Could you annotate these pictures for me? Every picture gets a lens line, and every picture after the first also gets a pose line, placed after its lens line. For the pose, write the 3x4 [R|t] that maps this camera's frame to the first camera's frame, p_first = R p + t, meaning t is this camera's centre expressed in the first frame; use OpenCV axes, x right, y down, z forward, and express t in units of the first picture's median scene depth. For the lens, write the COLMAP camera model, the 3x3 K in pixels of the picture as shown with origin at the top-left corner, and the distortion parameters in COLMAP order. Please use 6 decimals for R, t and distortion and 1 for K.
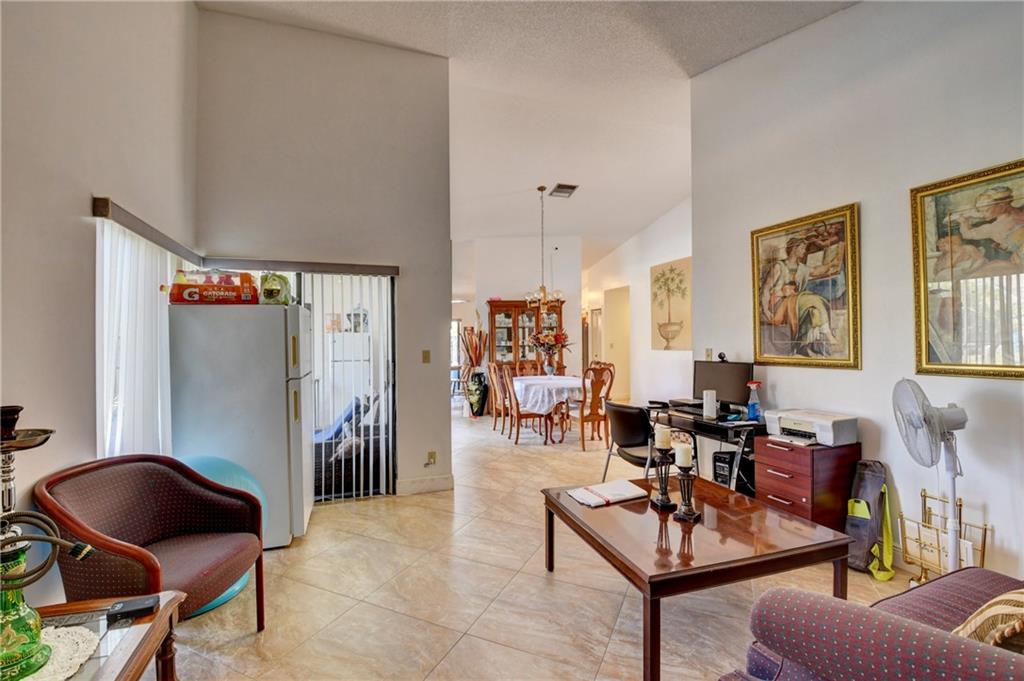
lens RADIAL K [[449.8, 0, 515.5], [0, 449.8, 342.8], [0, 0, 1]] dist [0.019787, -0.029793]
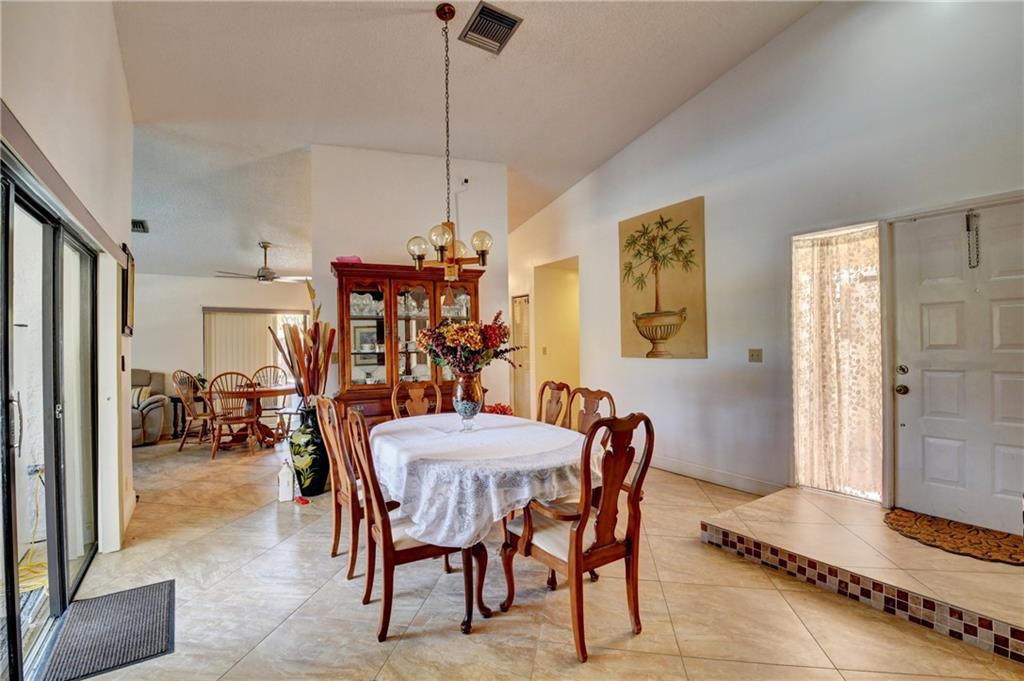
lens RADIAL K [[449.8, 0, 515.5], [0, 449.8, 342.8], [0, 0, 1]] dist [0.019787, -0.029793]
pose [[0.969707, -0.003972, 0.244237, 0.012385], [0.006143, 0.999948, -0.008131, 0.000343], [-0.244192, 0.009385, 0.969681, 0.469145]]
